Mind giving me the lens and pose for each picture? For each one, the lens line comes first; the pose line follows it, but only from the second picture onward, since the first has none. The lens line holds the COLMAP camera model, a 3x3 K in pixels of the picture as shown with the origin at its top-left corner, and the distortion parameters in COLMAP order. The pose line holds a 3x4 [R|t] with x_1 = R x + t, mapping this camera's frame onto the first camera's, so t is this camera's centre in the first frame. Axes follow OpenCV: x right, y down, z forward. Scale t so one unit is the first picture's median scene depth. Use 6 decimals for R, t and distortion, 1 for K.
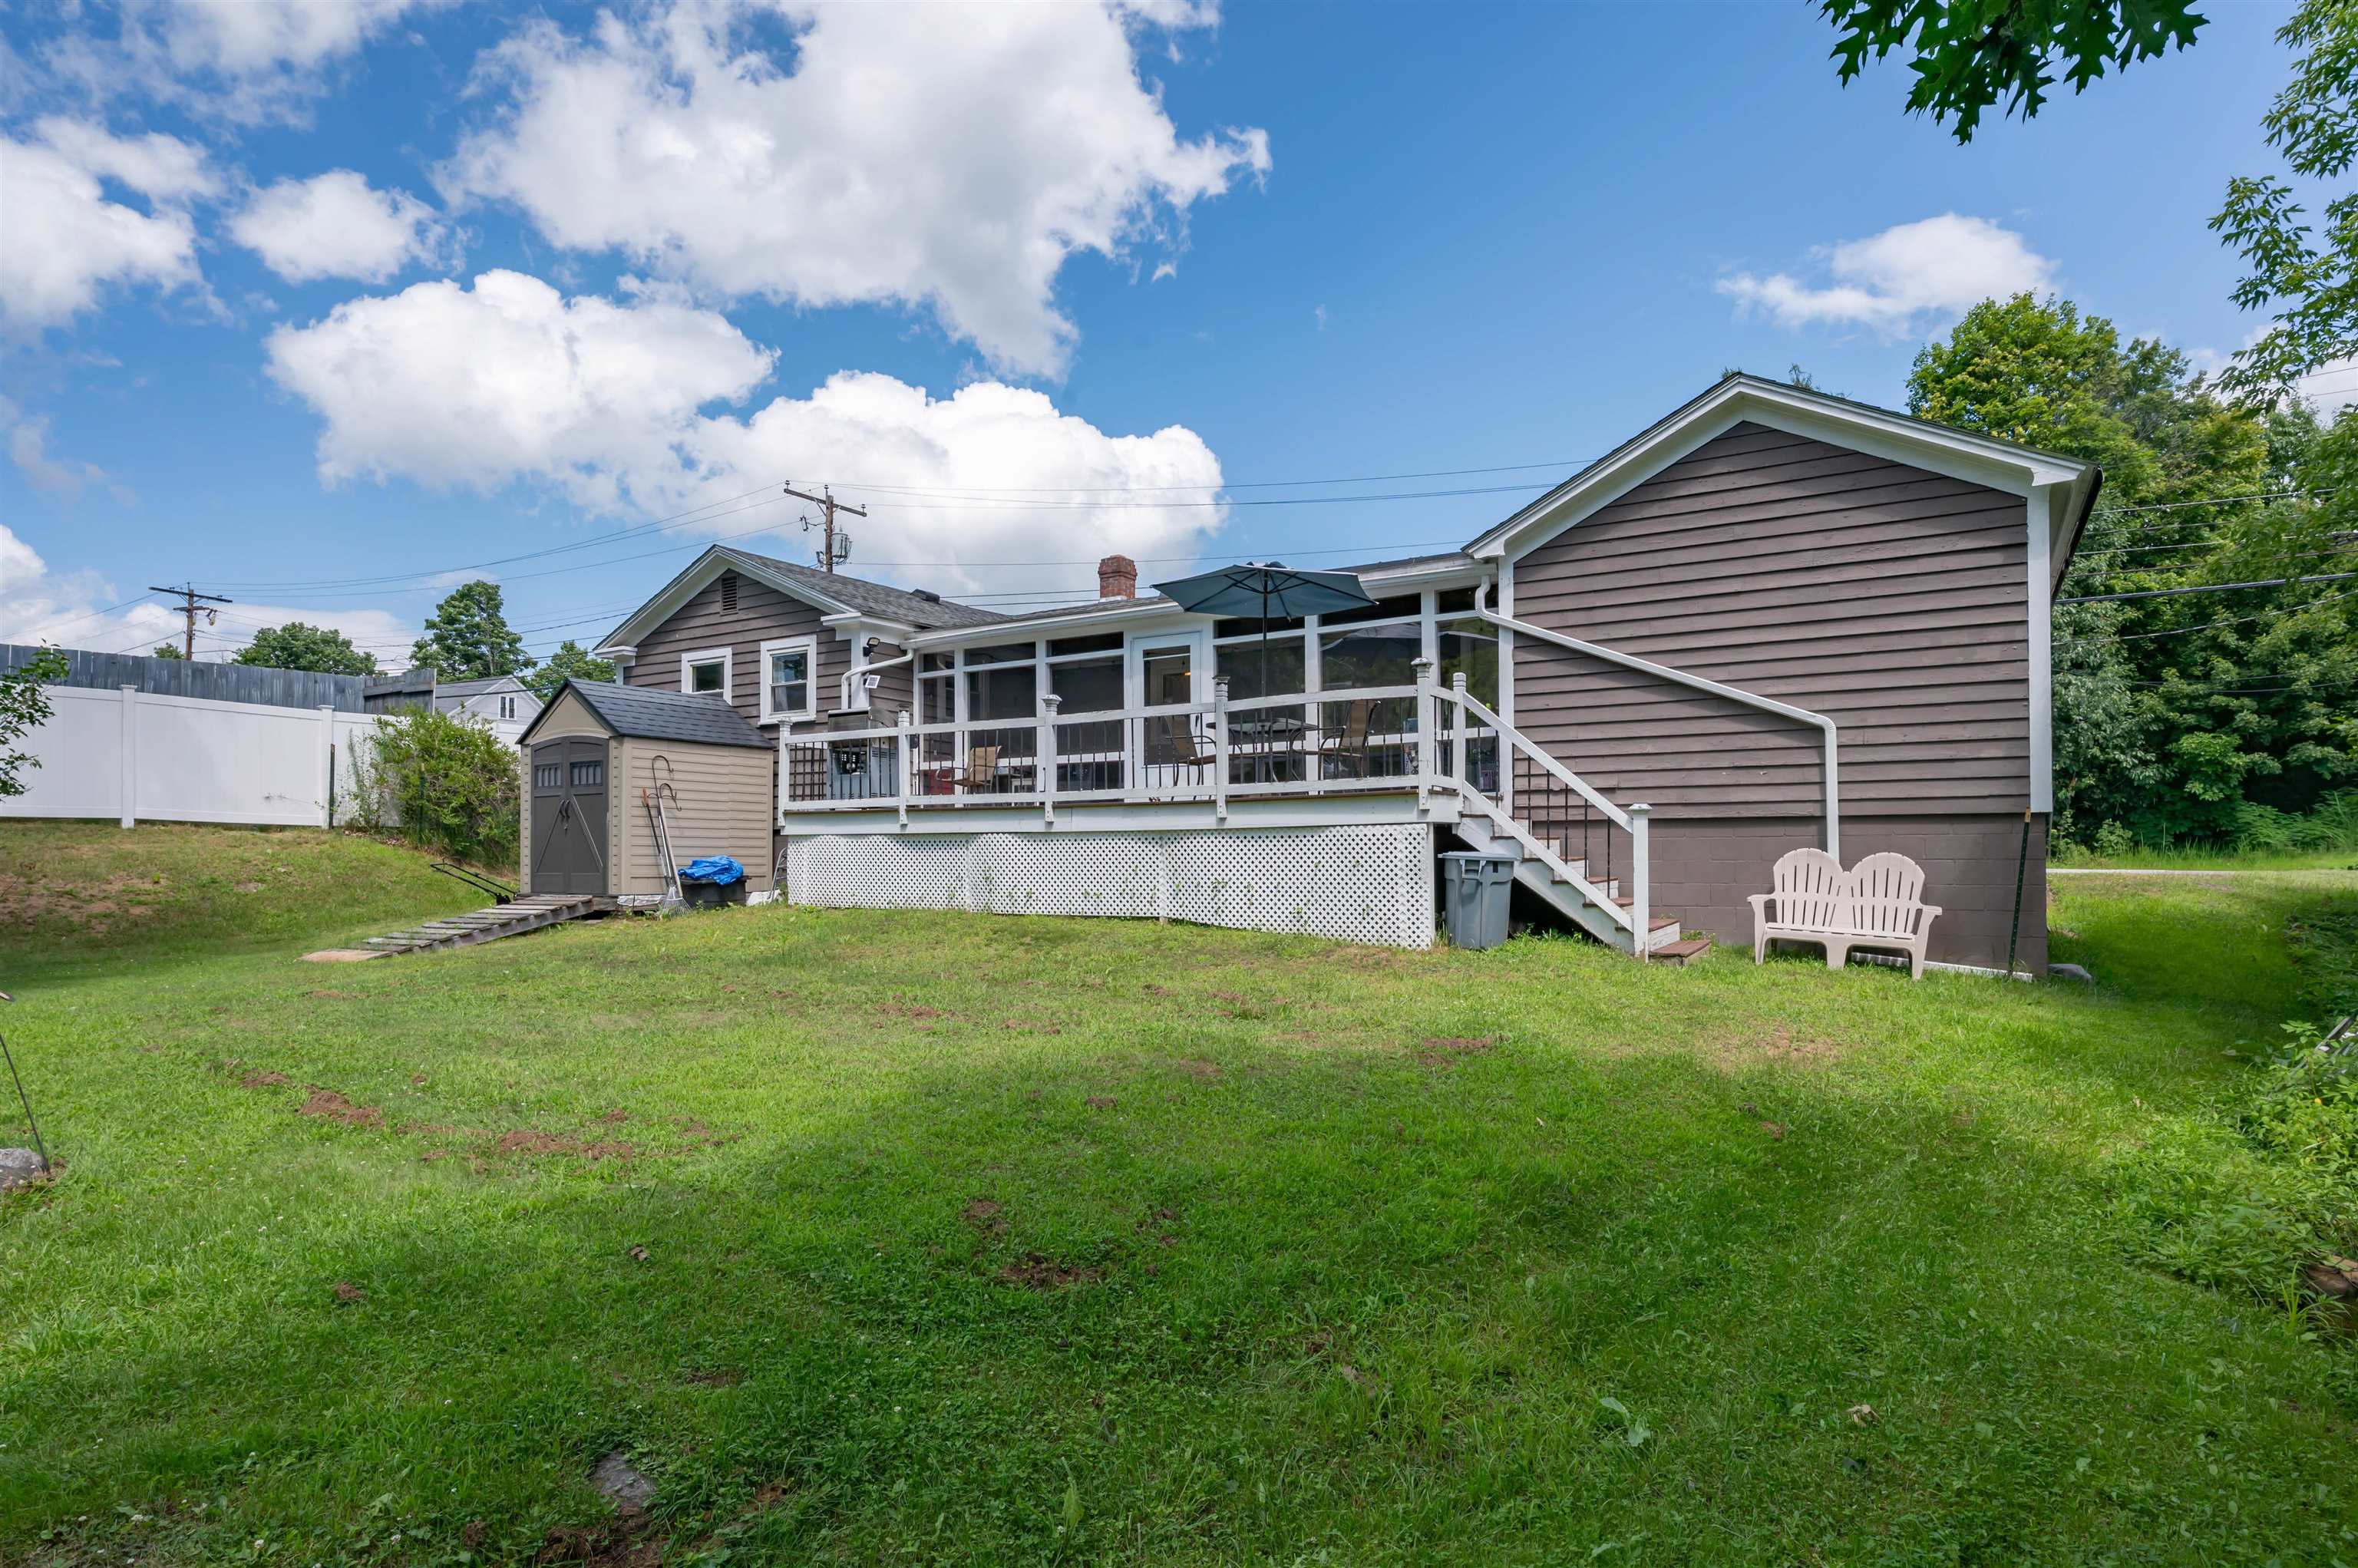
lens RADIAL K [[1245.3, 0, 1177.3], [0, 1245.3, 834.6], [0, 0, 1]] dist [-0.007389, -0.002453]
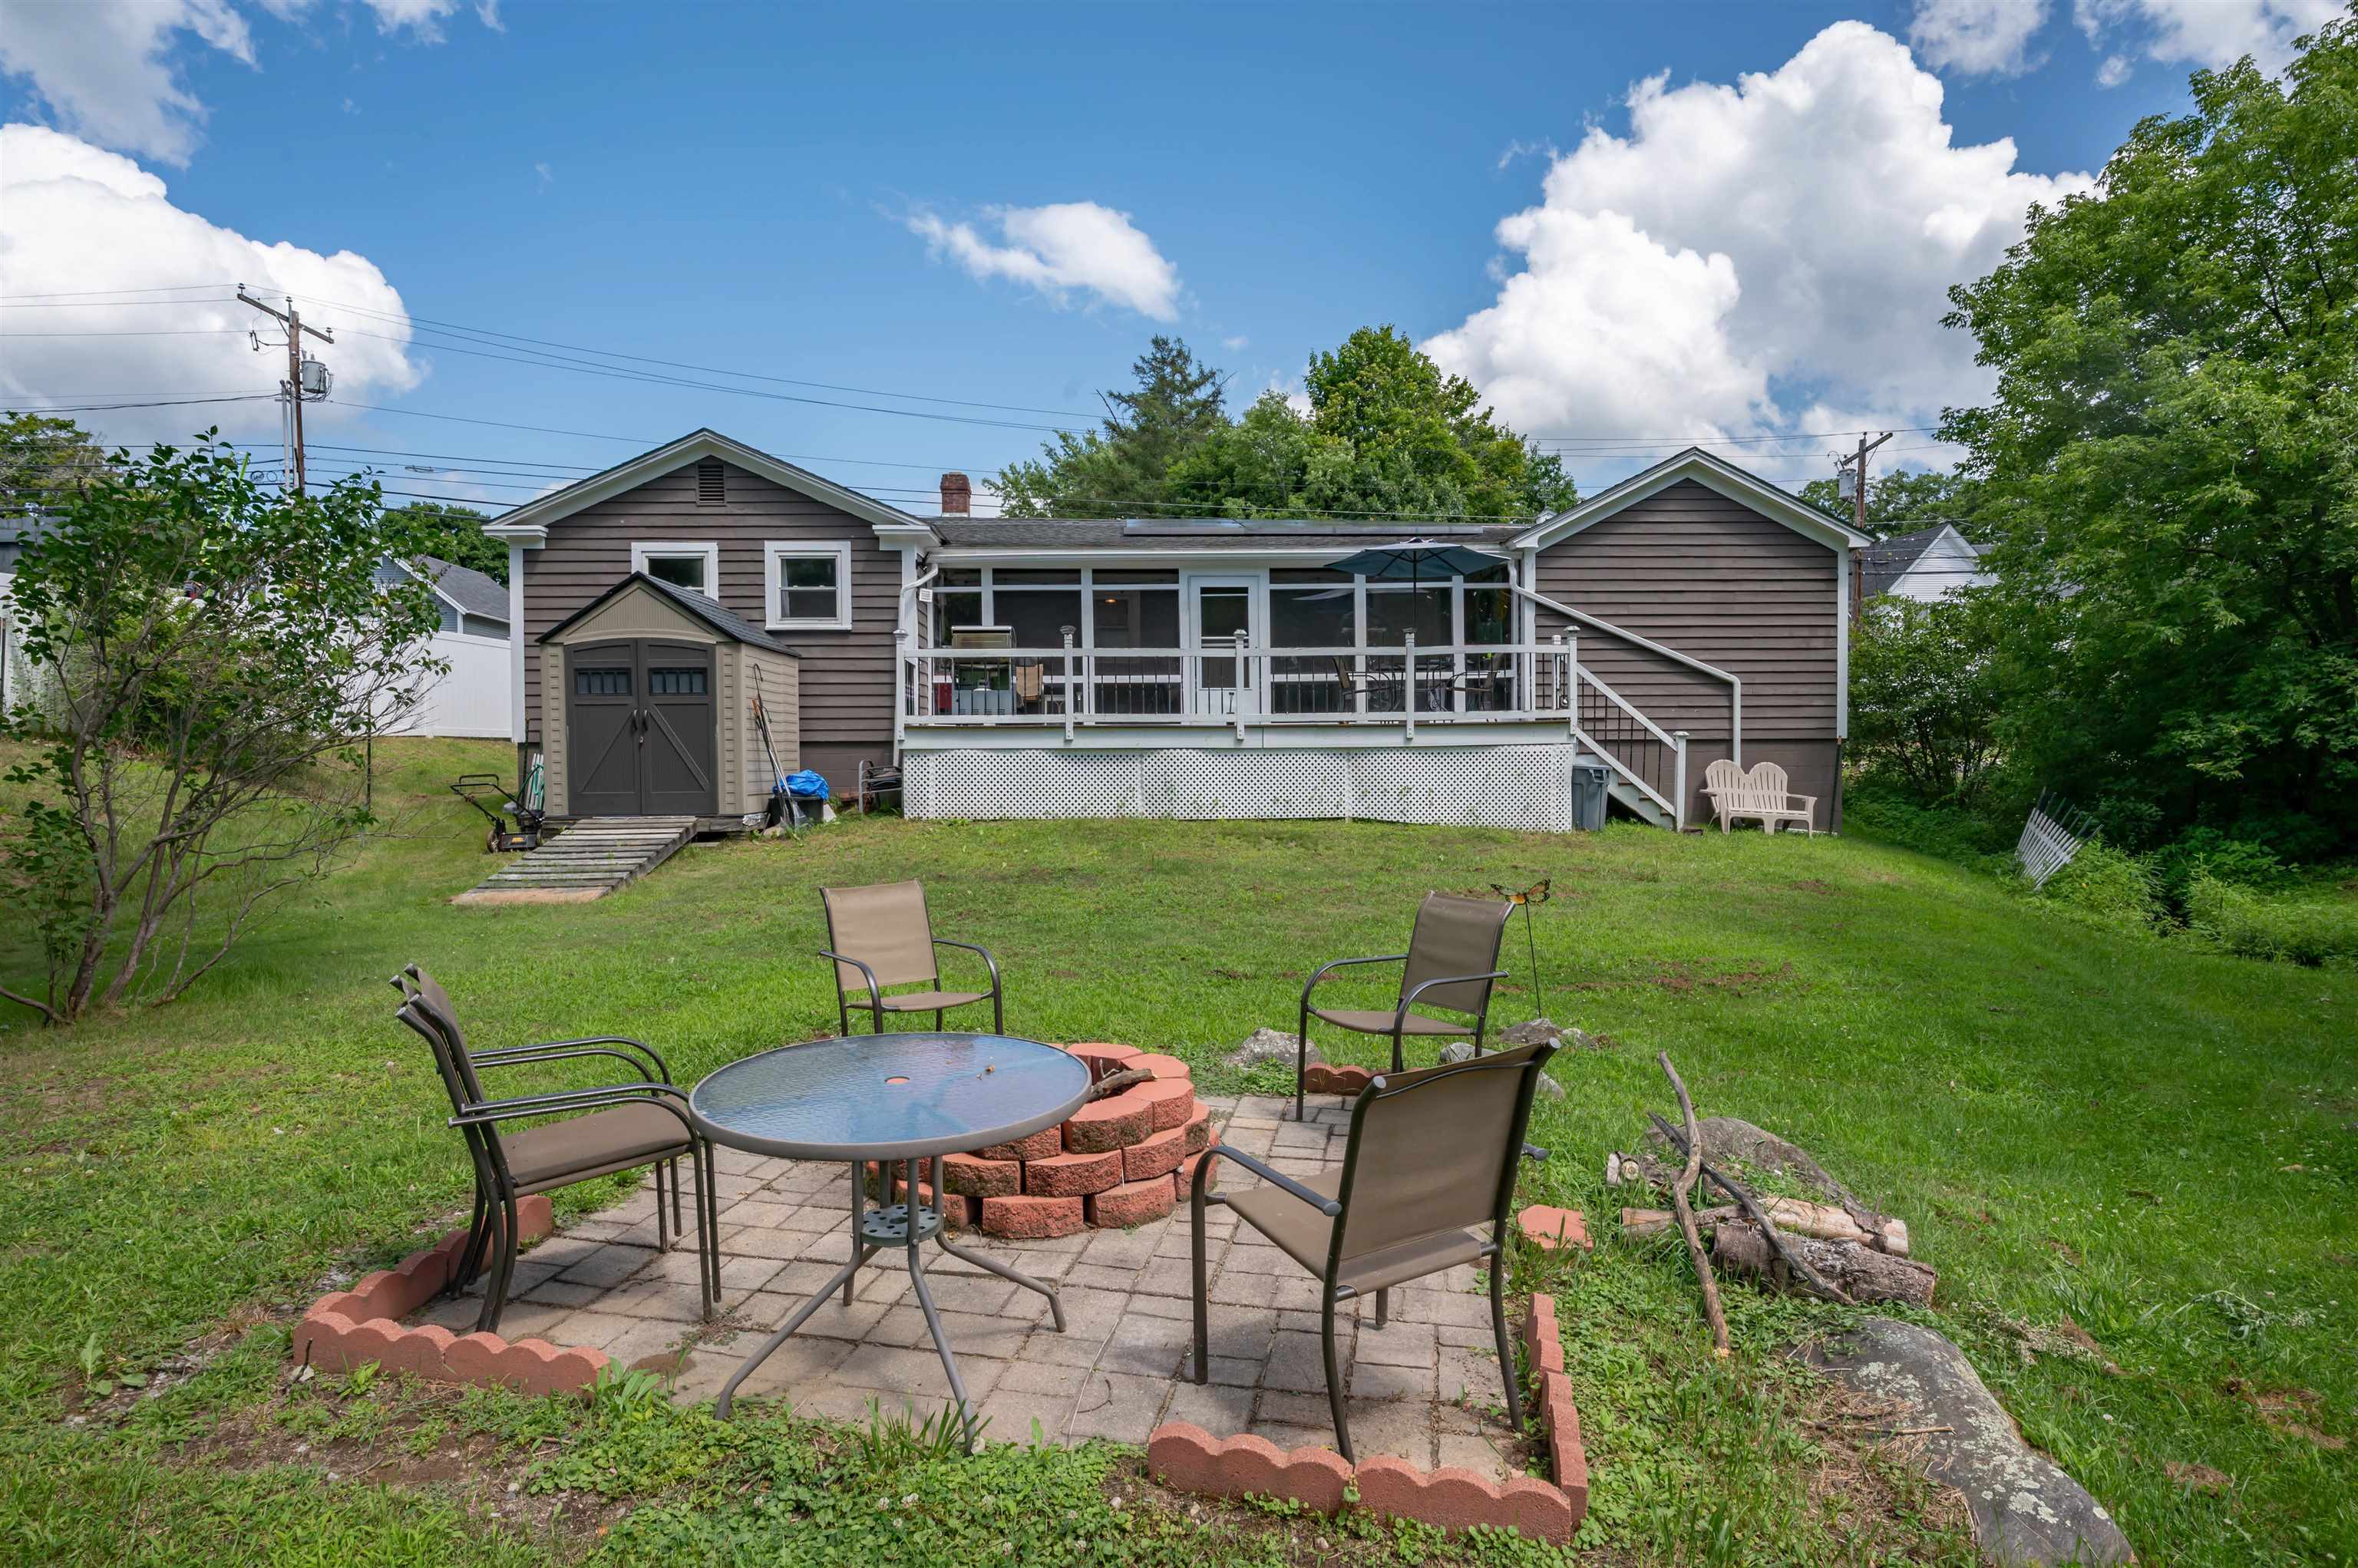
lens RADIAL K [[1245.3, 0, 1167.5], [0, 1245.3, 789.3], [0, 0, 1]] dist [-0.007389, -0.002453]
pose [[0.830028, -0.016396, 0.557481, -0.717707], [-0.002596, 0.999443, 0.033259, -0.001551], [-0.557716, -0.029053, 0.829523, 0.067598]]
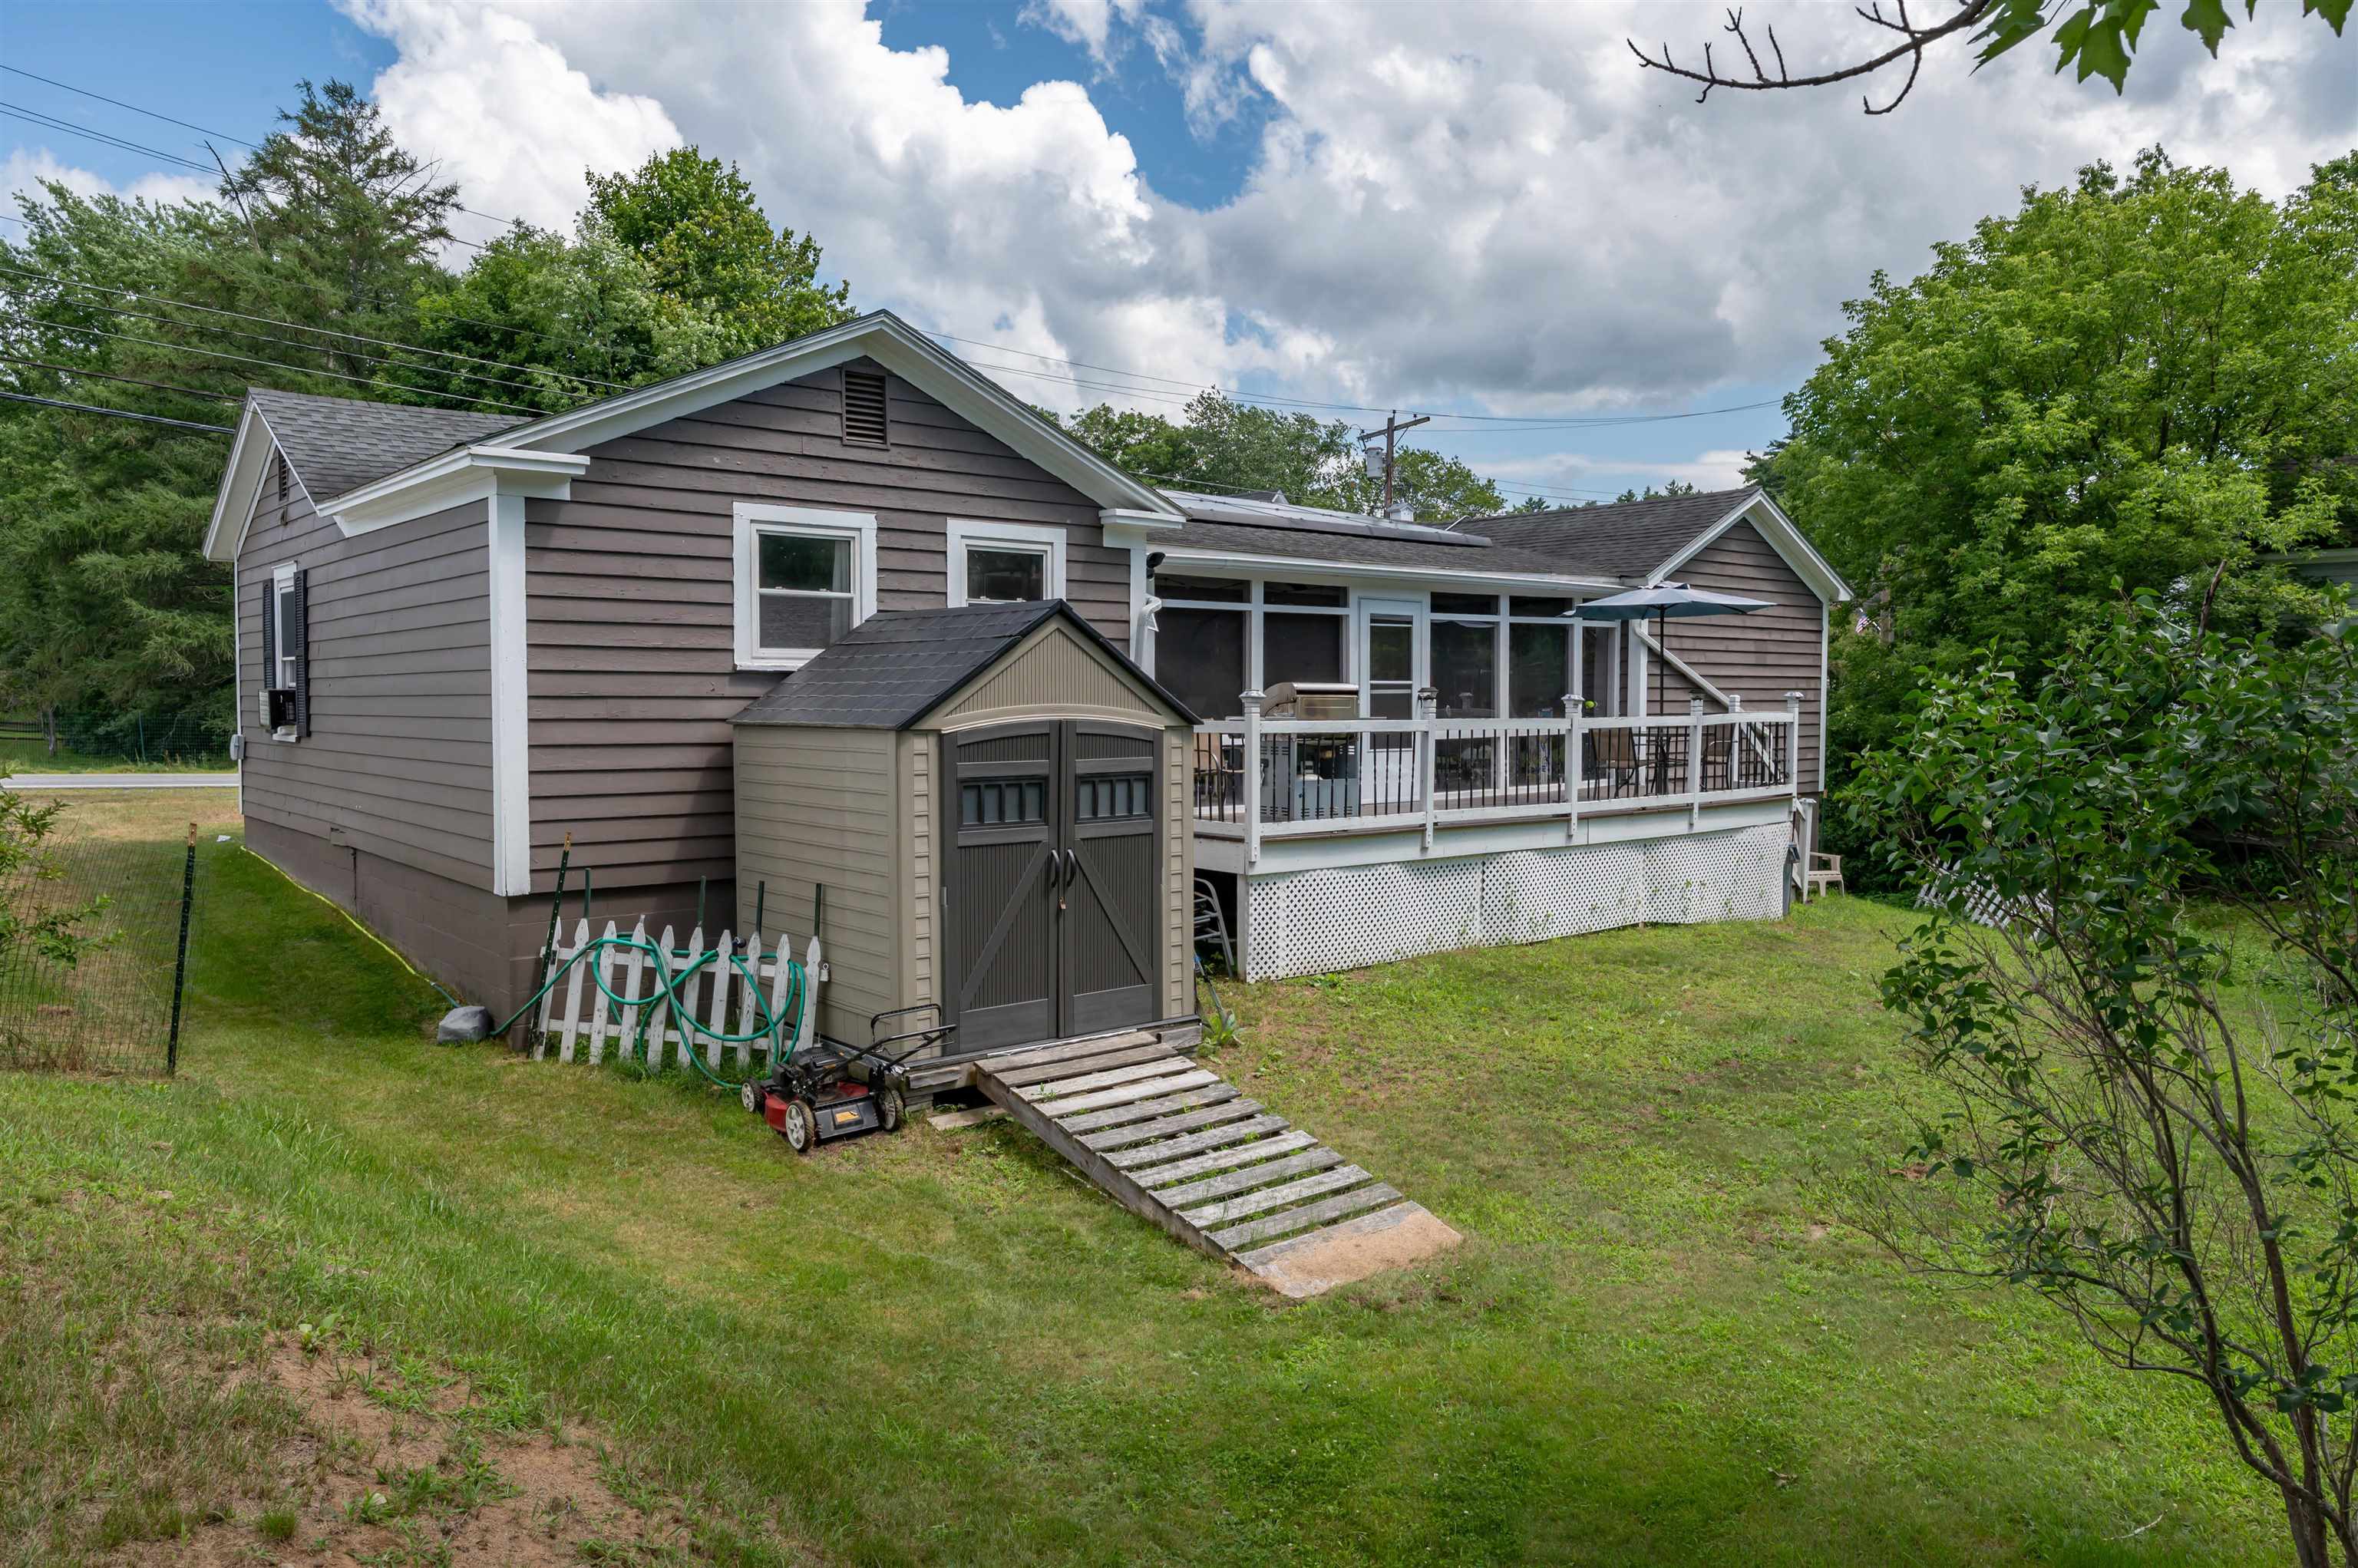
lens RADIAL K [[1588.3, 0, 1183.8], [0, 1588.3, 777.6], [0, 0, 1]] dist [-0.000468, 0.002106]
pose [[0.304221, -0.043716, 0.951598, -1.136351], [-0.013940, 0.998635, 0.050333, -0.093472], [-0.952500, -0.028577, 0.303196, 0.820002]]
